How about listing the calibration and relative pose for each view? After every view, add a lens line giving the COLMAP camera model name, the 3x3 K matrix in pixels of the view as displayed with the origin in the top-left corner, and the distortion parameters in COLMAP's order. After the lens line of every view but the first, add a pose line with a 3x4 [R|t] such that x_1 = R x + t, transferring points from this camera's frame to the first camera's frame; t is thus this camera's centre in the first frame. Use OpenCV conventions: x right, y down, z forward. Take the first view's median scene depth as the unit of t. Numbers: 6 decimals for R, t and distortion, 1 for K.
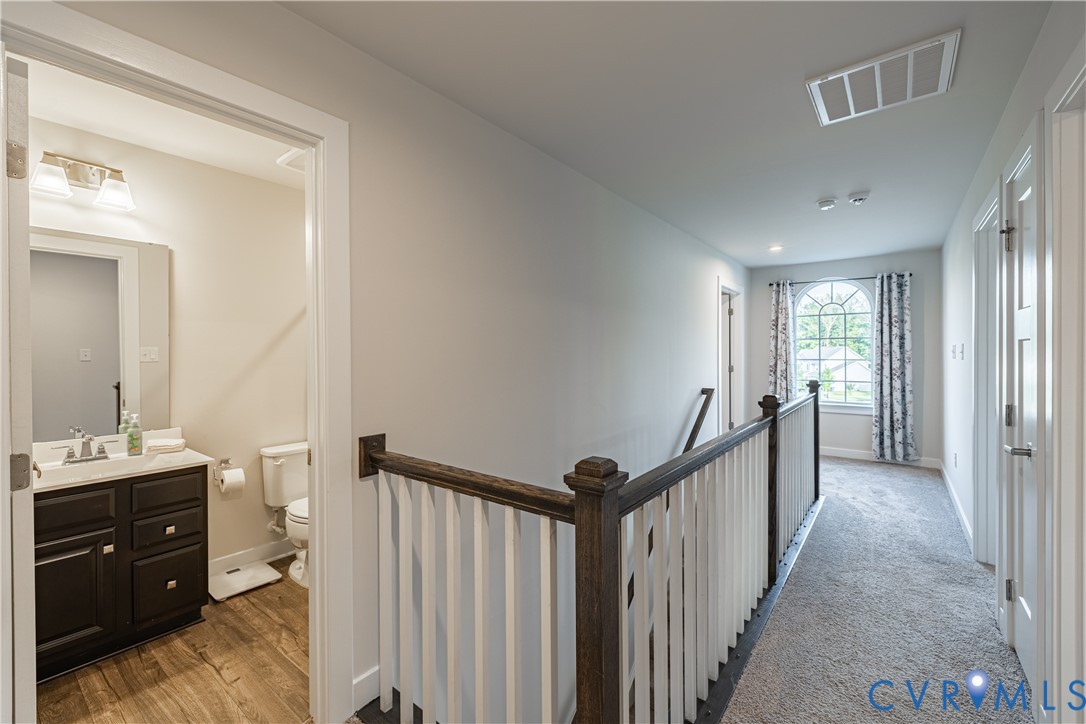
lens RADIAL K [[454.1, 0, 543.9], [0, 454.1, 352.4], [0, 0, 1]] dist [0.002492, 0.000004]
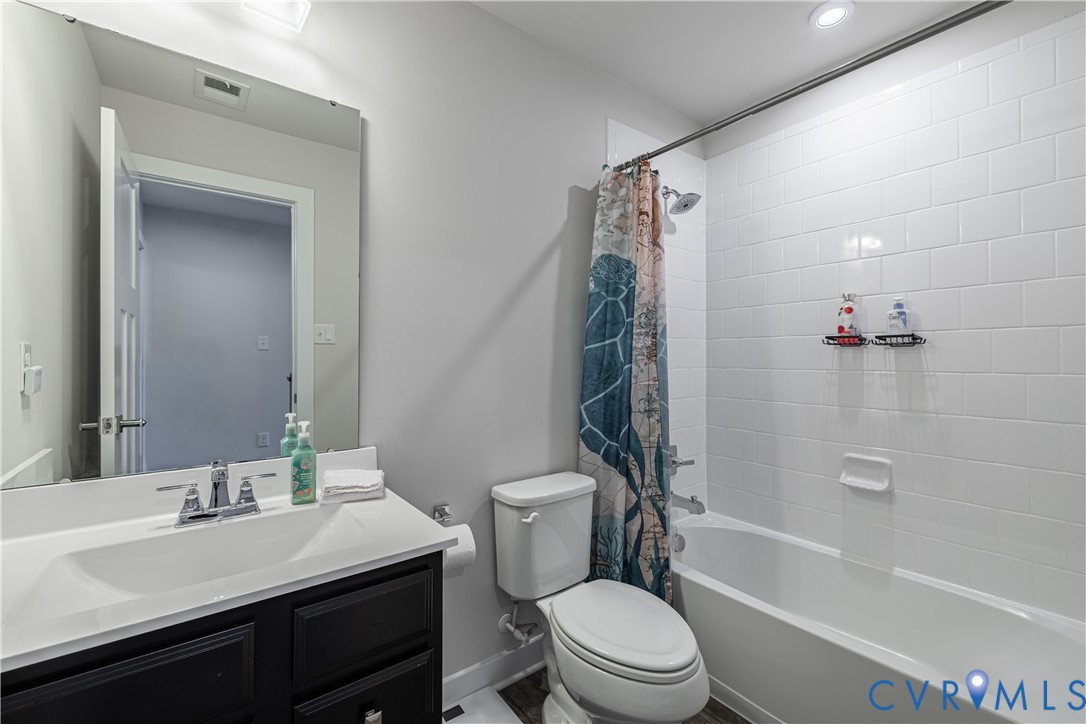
lens RADIAL K [[454.1, 0, 543.9], [0, 454.1, 352.4], [0, 0, 1]] dist [0.002492, 0.000004]
pose [[0.966871, 0.003200, -0.255244, -0.491540], [-0.006227, 0.999920, -0.011052, 0.060365], [0.255188, 0.012275, 0.966813, 0.554448]]
